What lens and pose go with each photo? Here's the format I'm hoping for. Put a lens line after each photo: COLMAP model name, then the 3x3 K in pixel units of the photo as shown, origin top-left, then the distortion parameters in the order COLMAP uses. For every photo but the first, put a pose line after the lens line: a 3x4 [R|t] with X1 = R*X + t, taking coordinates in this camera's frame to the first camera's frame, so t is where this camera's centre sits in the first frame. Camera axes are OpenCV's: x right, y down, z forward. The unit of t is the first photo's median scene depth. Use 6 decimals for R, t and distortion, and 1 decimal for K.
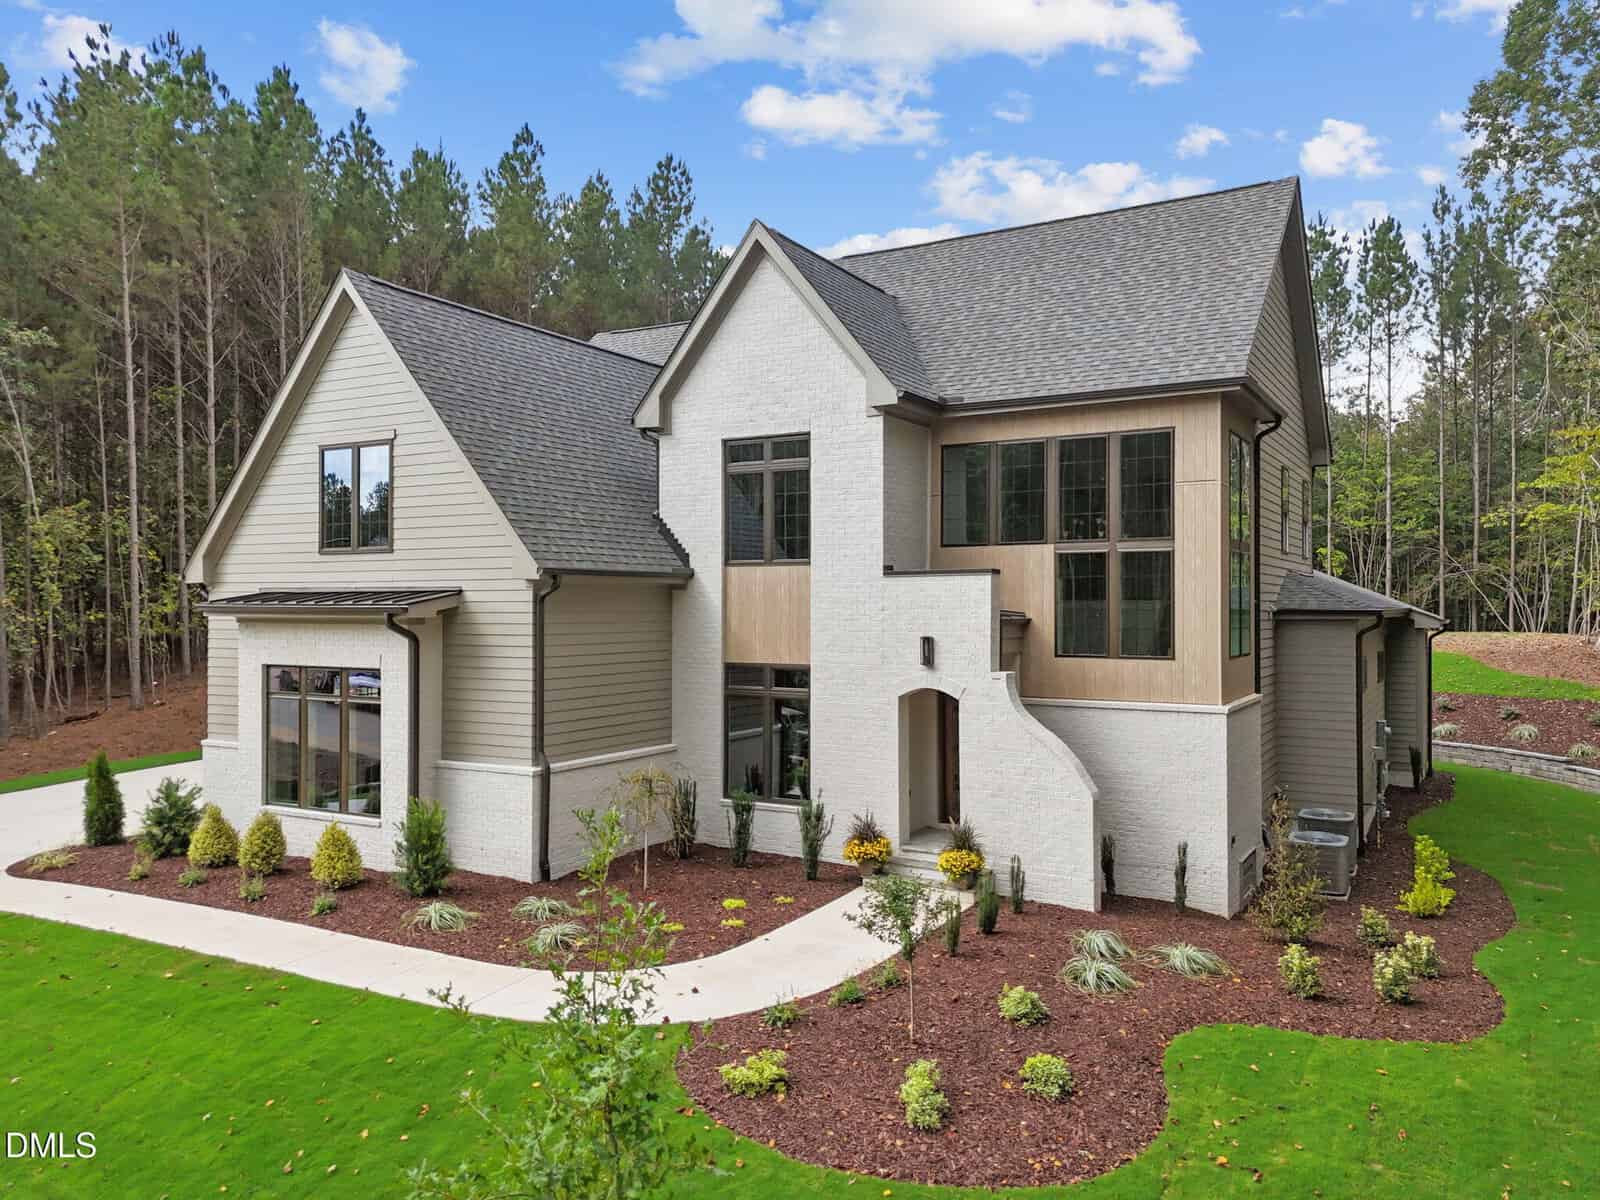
lens RADIAL K [[1217.8, 0, 800.6], [0, 1217.8, 588.3], [0, 0, 1]] dist [0.014757, -0.000653]
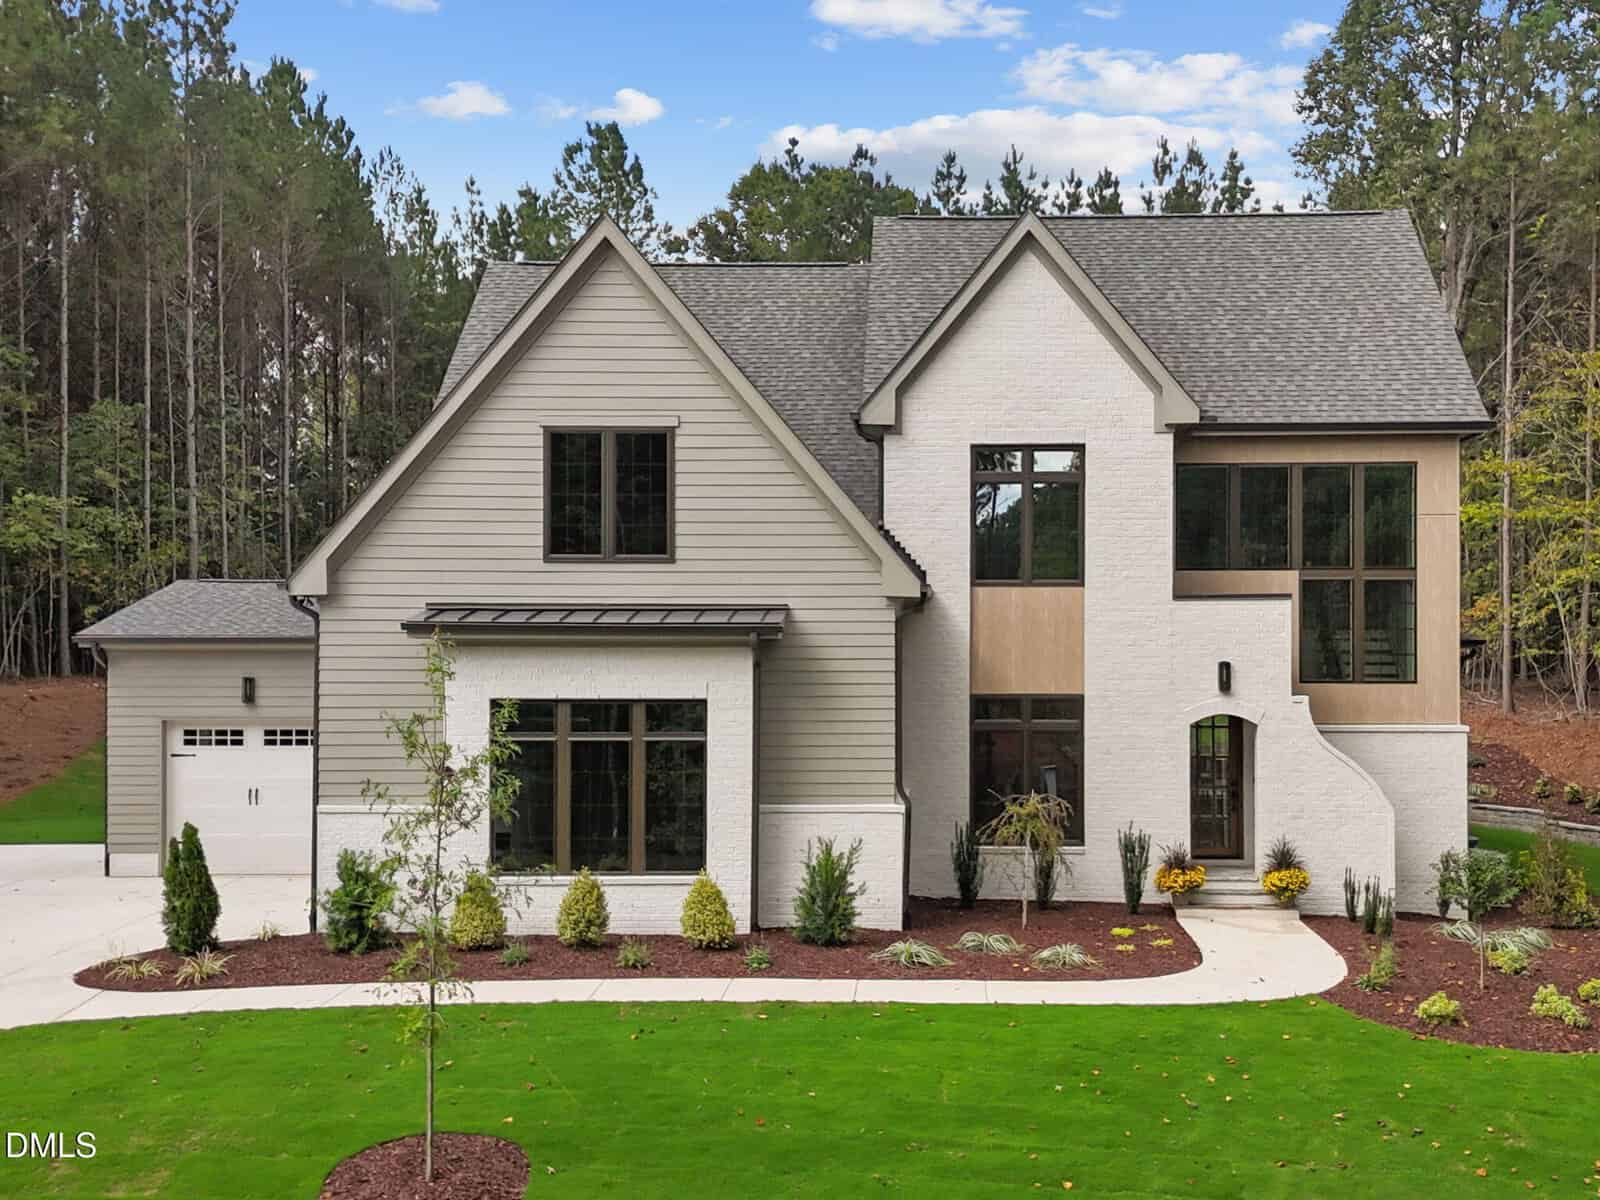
lens RADIAL K [[2080.9, 0, 800.1], [0, 2080.9, 607.2], [0, 0, 1]] dist [-0.045061, 0.000000]
pose [[0.884660, 0.014562, 0.466010, -0.920692], [-0.007851, 0.999836, -0.016338, 0.024232], [-0.466171, 0.010795, 0.884629, -0.304810]]
